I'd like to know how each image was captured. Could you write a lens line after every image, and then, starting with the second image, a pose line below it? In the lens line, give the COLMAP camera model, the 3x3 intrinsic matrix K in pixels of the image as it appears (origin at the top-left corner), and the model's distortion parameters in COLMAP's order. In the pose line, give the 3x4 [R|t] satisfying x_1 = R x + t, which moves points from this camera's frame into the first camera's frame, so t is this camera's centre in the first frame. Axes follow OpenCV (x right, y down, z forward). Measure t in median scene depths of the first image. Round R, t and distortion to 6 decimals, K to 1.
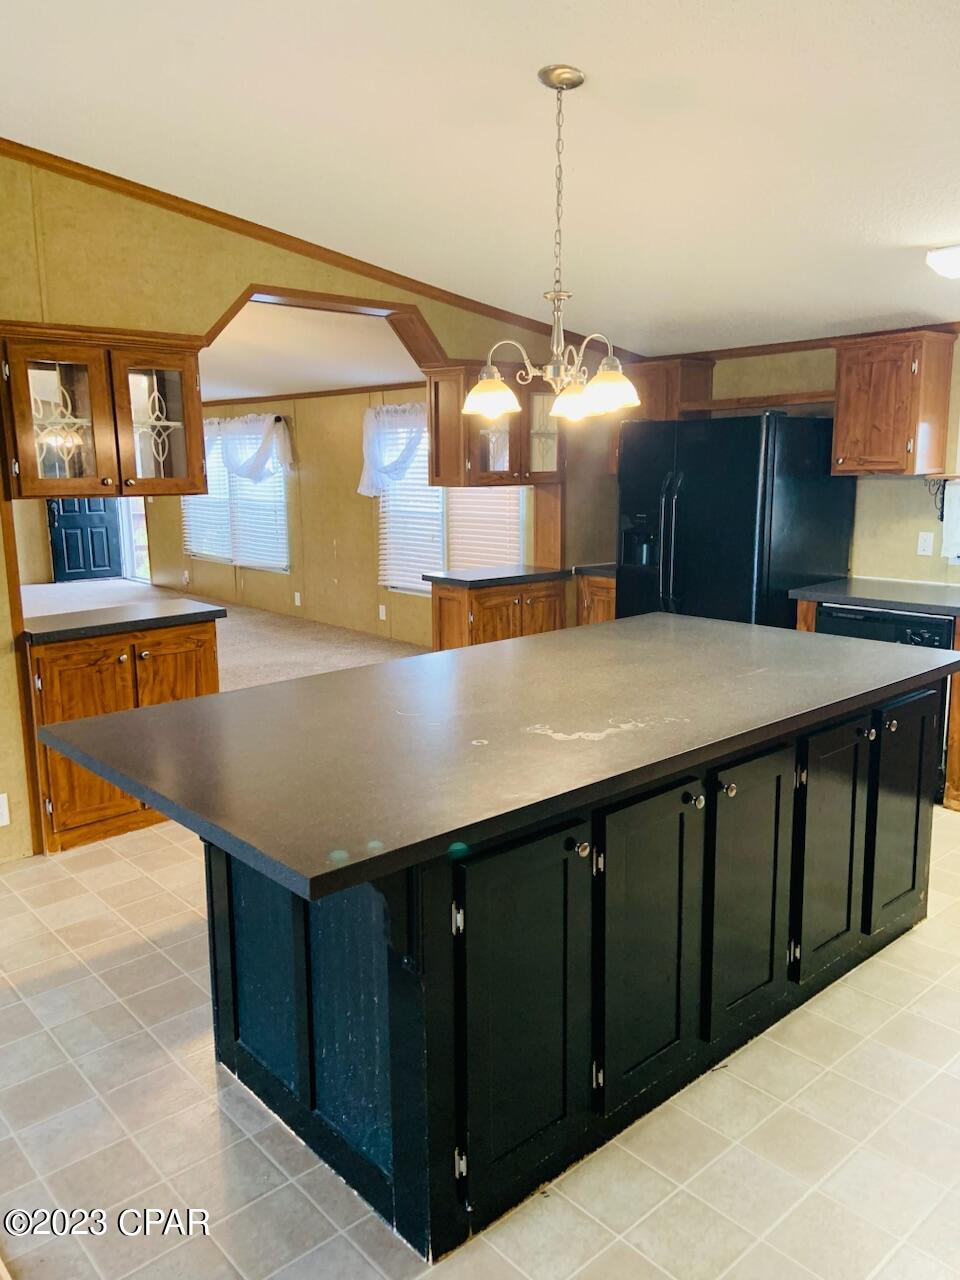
lens RADIAL K [[977.7, 0, 480.0], [0, 977.7, 640.0], [0, 0, 1]] dist [0.078415, -0.001777]
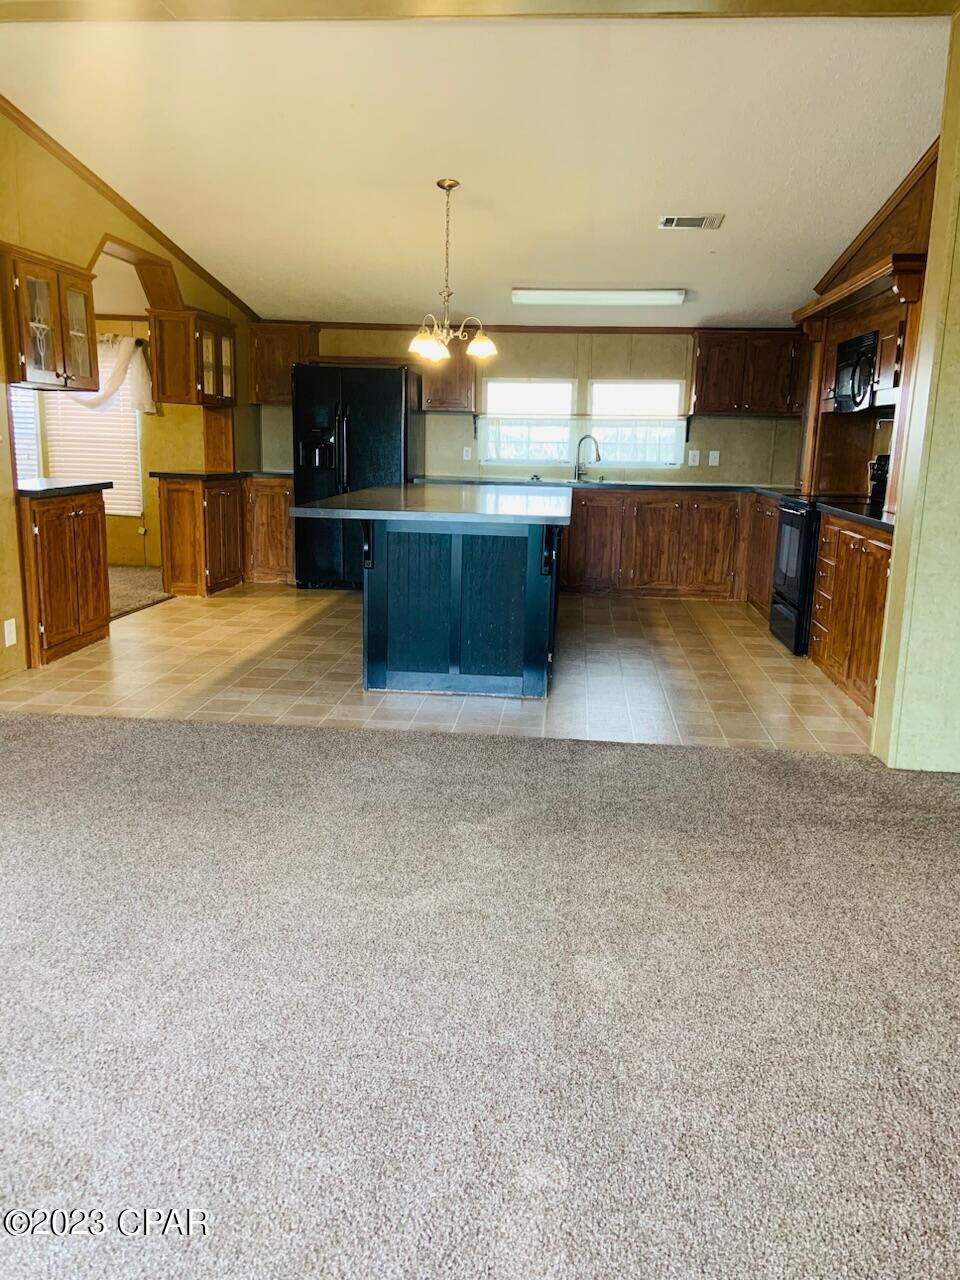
lens RADIAL K [[977.7, 0, 480.0], [0, 977.7, 640.0], [0, 0, 1]] dist [0.078415, -0.001777]
pose [[0.742785, -0.104589, 0.661311, -0.630235], [0.085665, 0.994451, 0.061057, 0.111233], [-0.664027, 0.011299, 0.747623, -0.248597]]
